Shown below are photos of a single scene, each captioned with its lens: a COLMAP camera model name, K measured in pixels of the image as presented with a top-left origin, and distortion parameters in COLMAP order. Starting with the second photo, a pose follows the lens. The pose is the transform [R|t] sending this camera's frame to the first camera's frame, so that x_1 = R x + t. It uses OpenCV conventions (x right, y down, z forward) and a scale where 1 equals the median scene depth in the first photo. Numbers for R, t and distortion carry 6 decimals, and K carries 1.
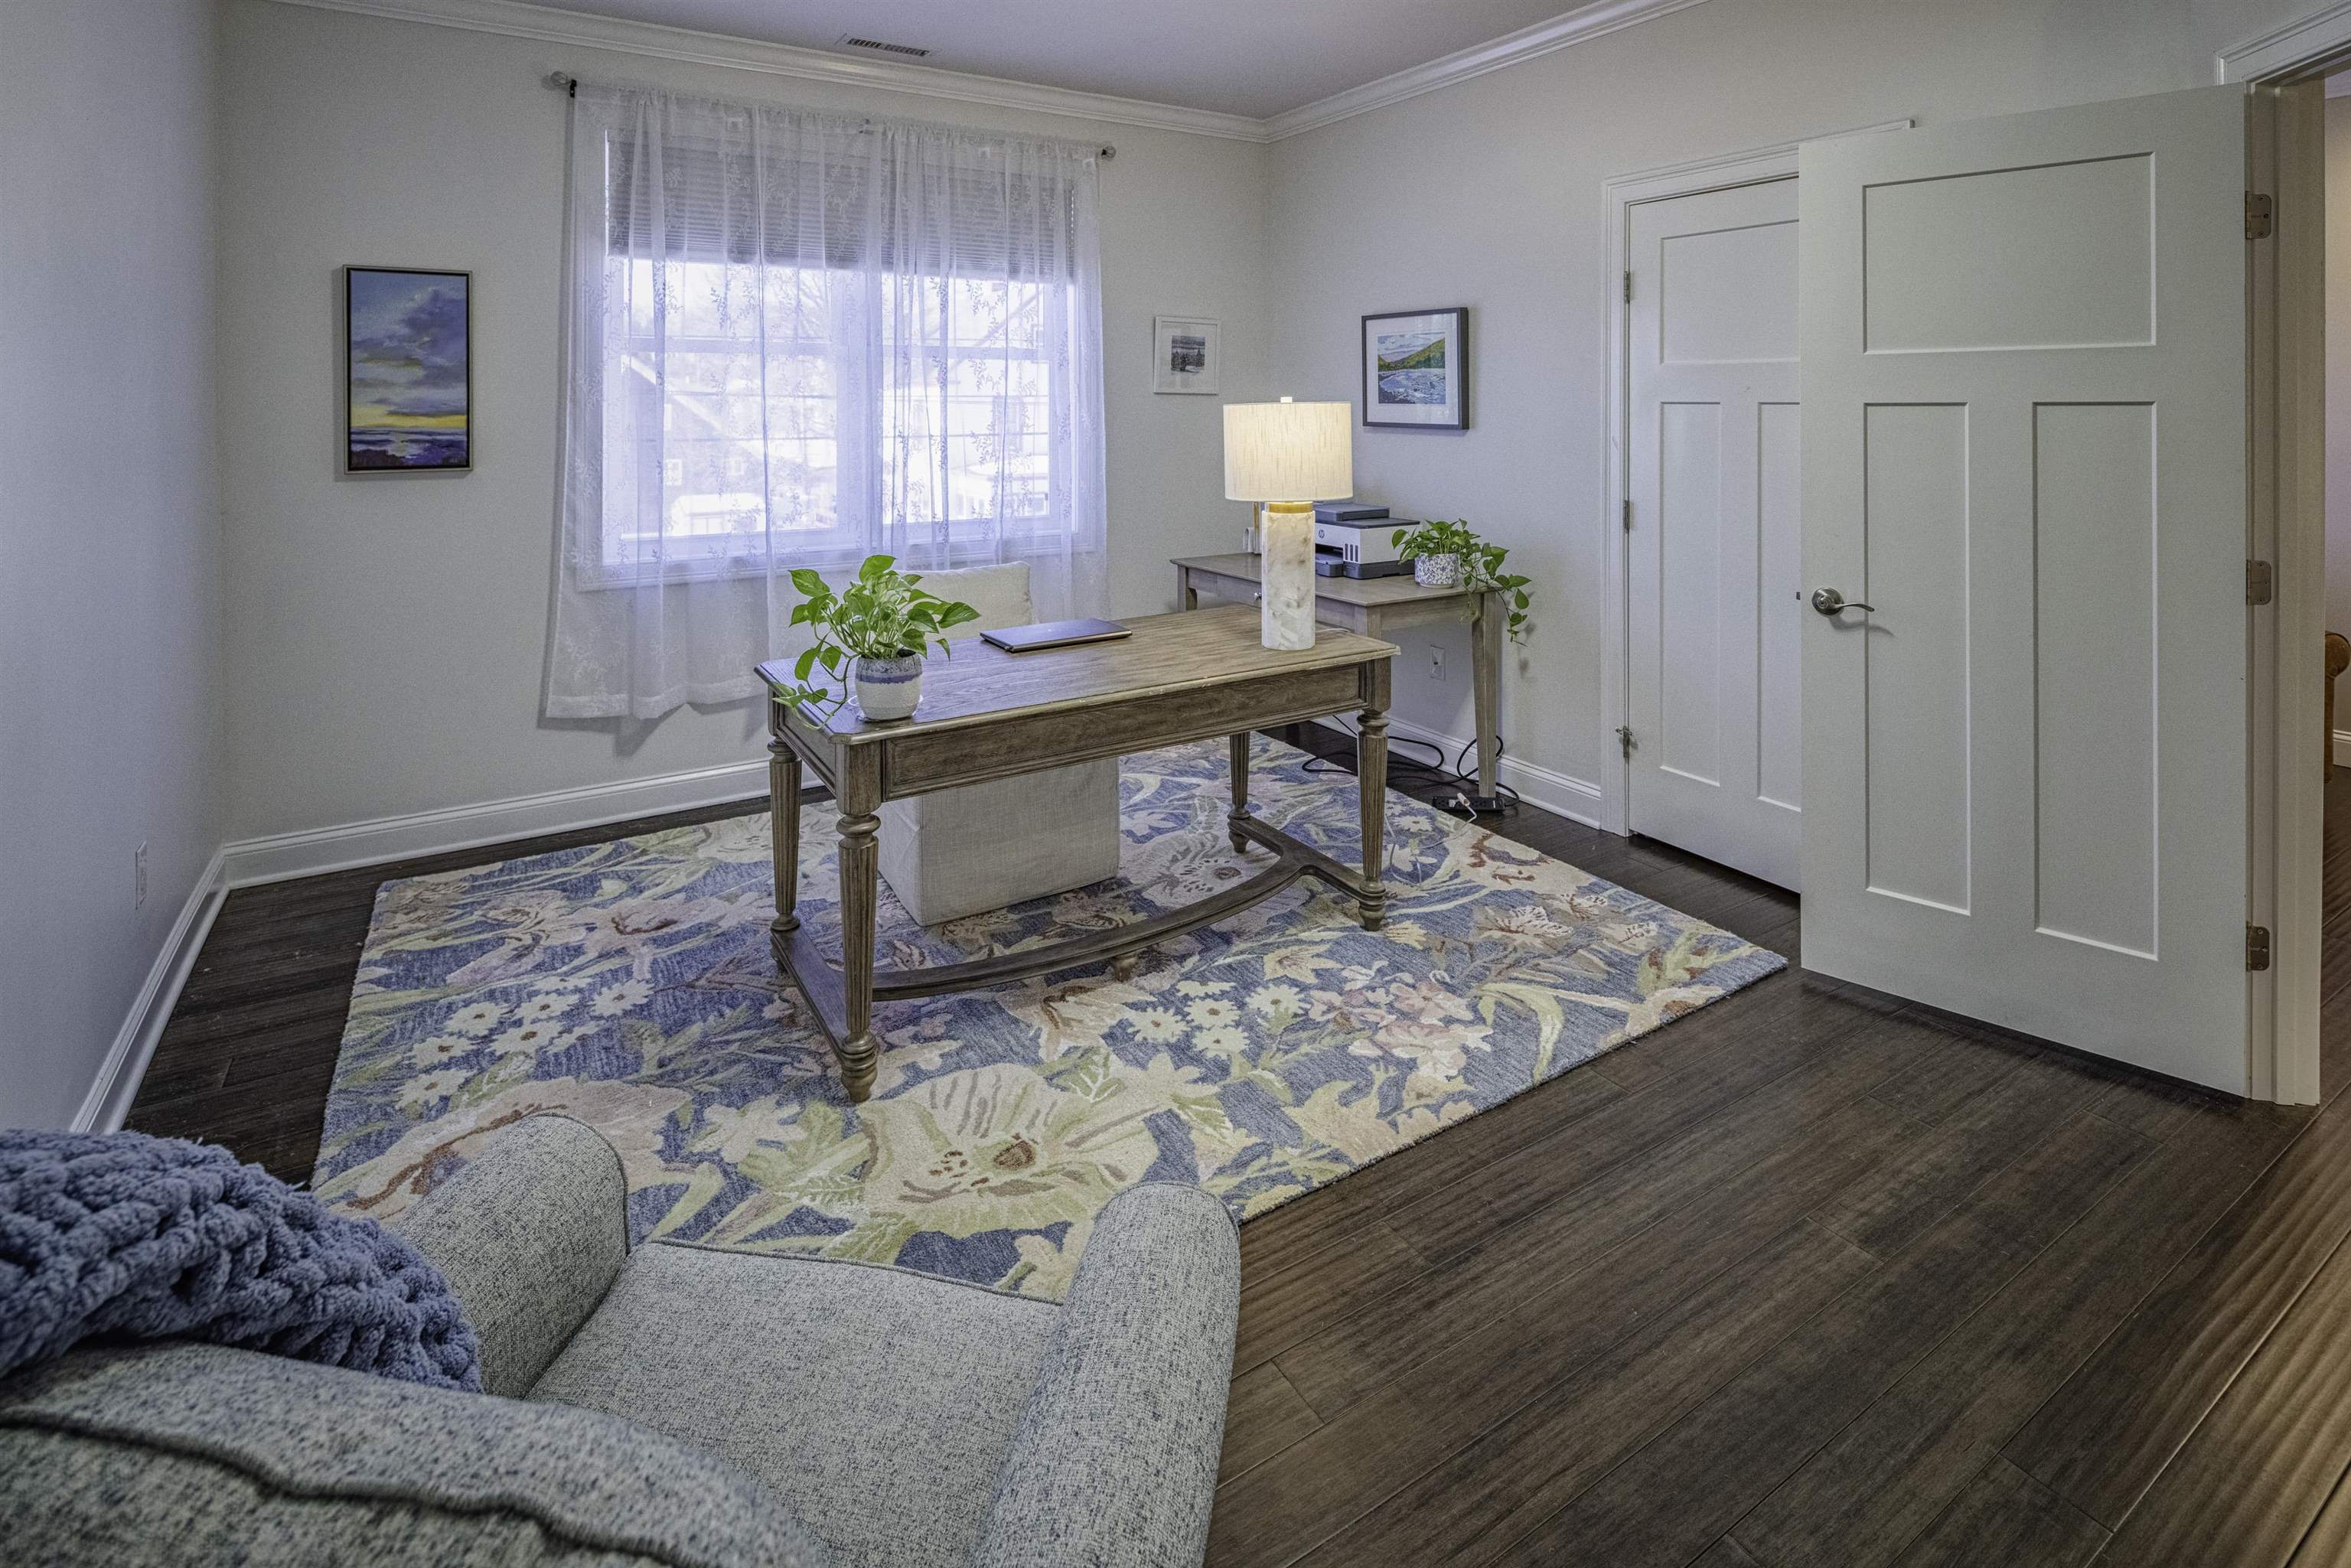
lens RADIAL K [[1108.8, 0, 1173.9], [0, 1108.8, 670.1], [0, 0, 1]] dist [0.009175, -0.000352]
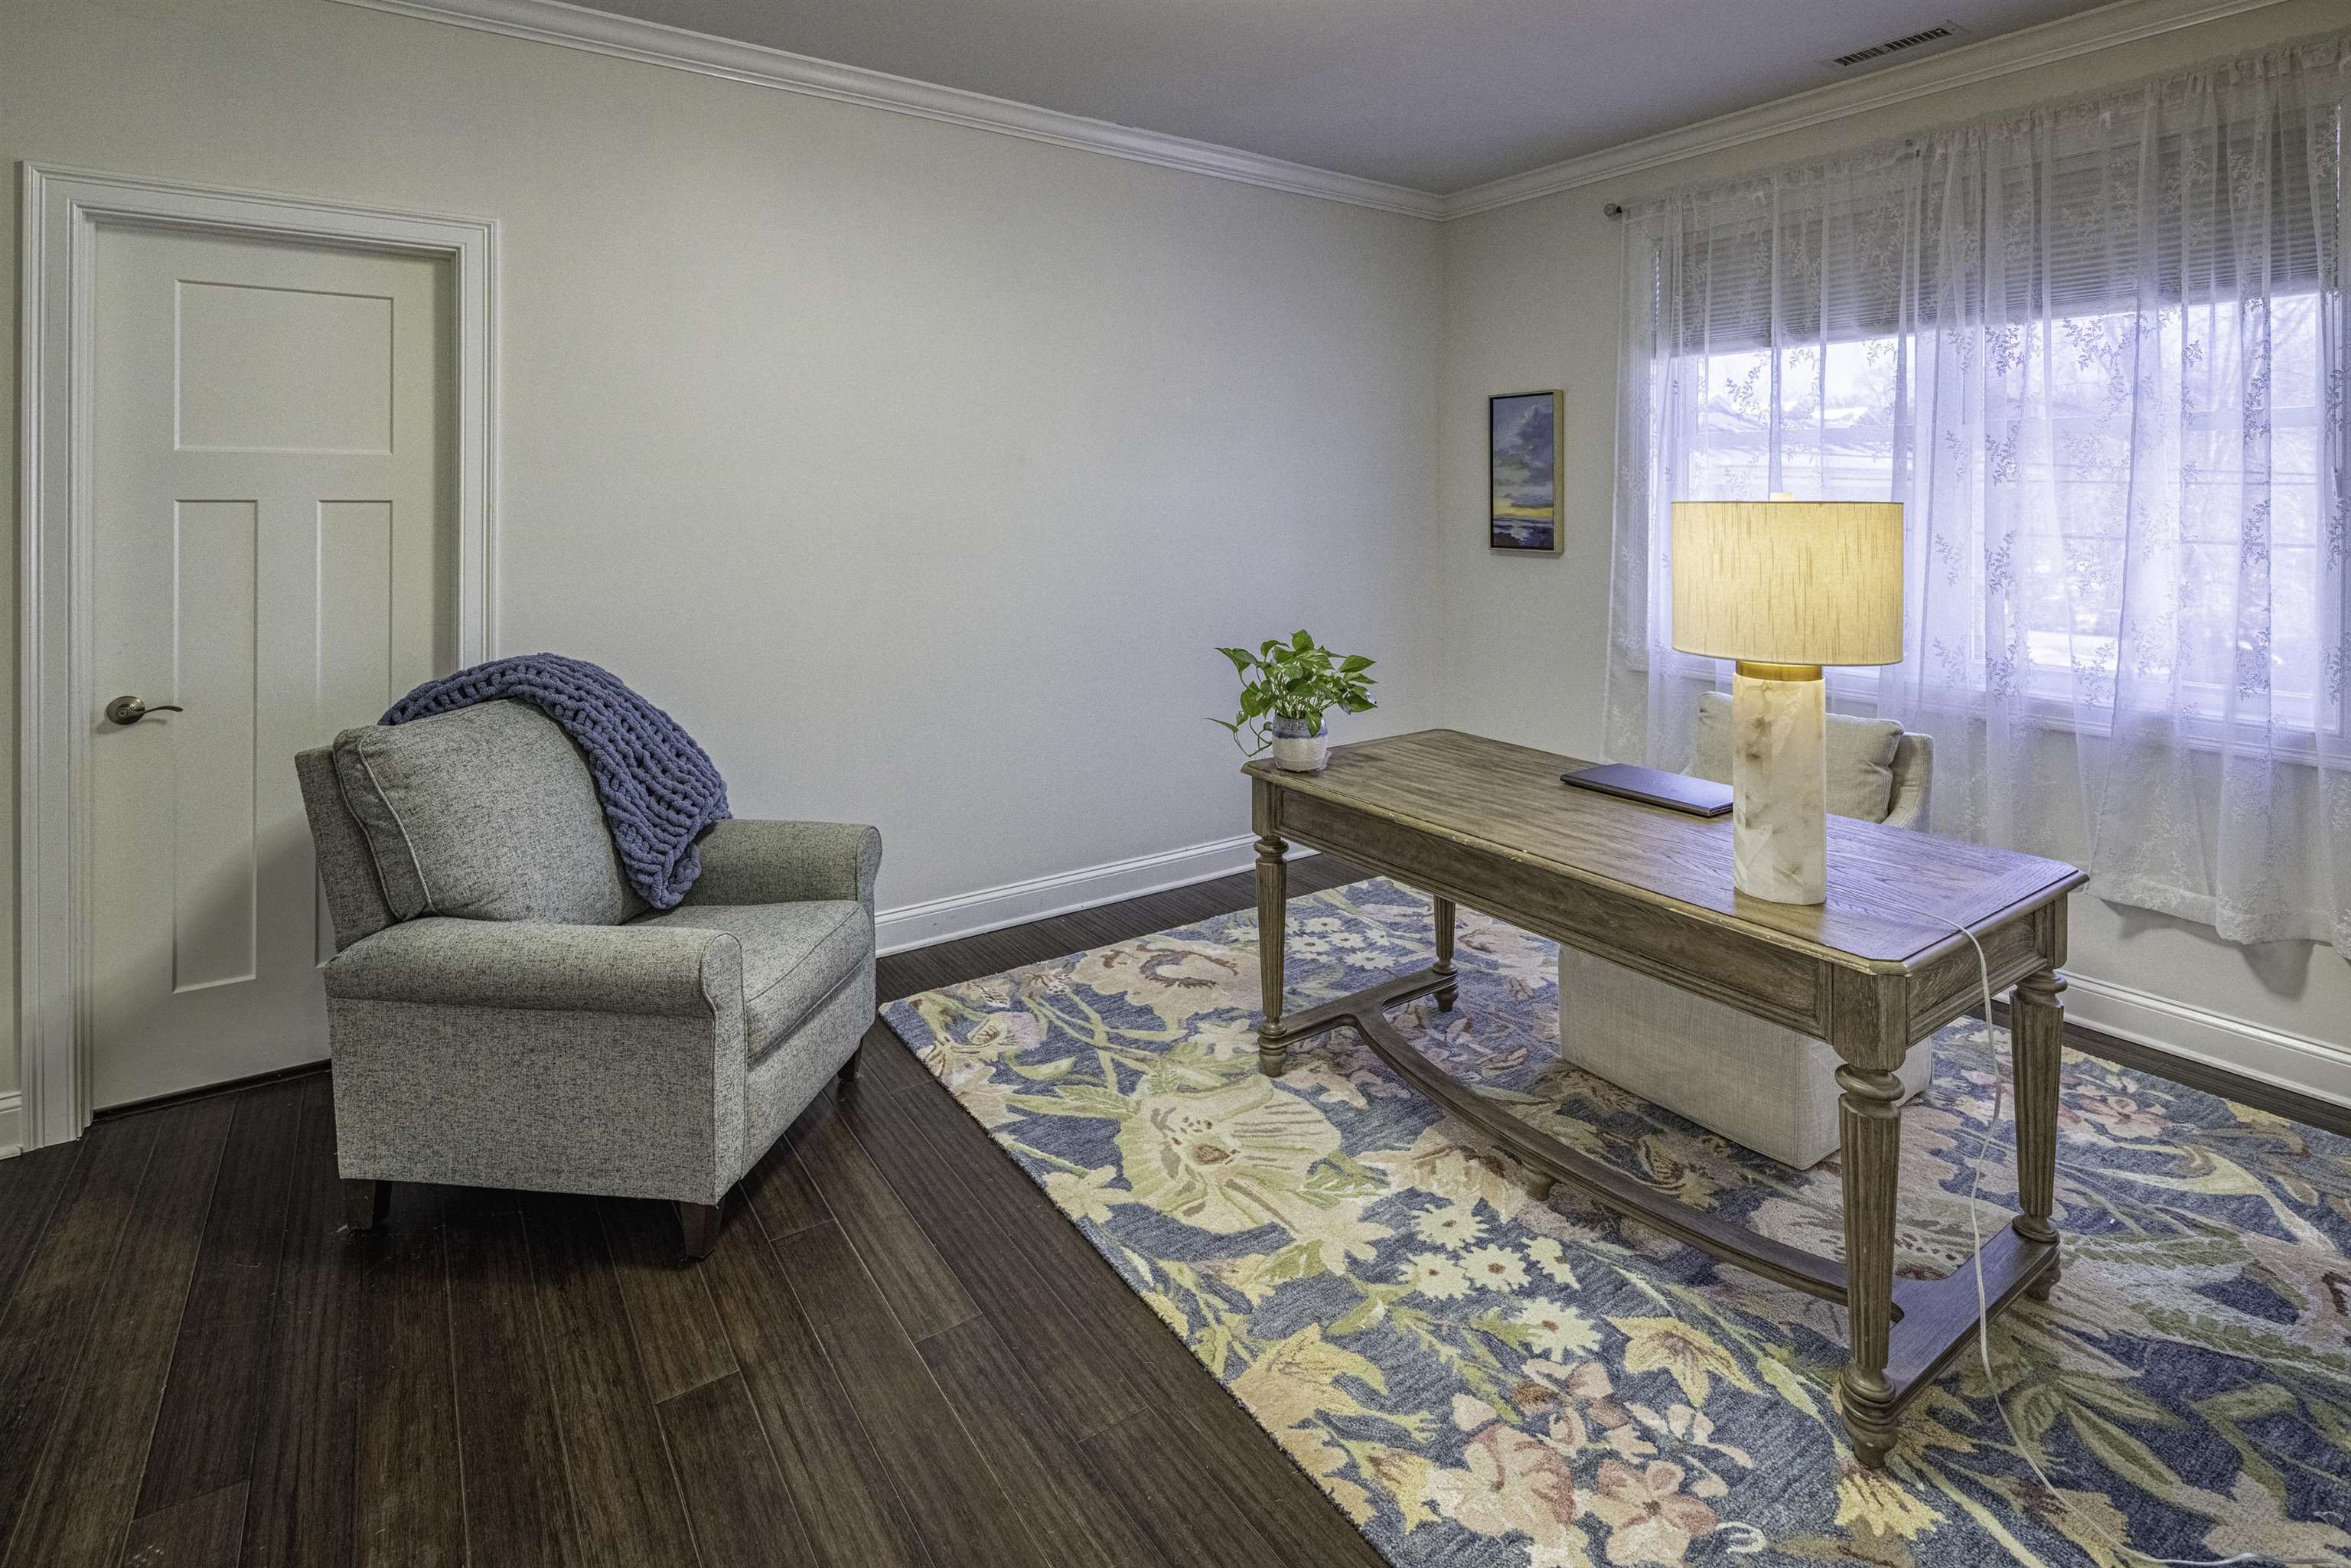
lens RADIAL K [[1119.8, 0, 1175.5], [0, 1119.8, 784.0], [0, 0, 1]] dist [0.003268, 0.000536]
pose [[0.044913, 0.250892, -0.966973, 0.758221], [-0.240073, 0.942294, 0.233338, -0.159238], [0.969715, 0.221664, 0.102554, 0.657784]]
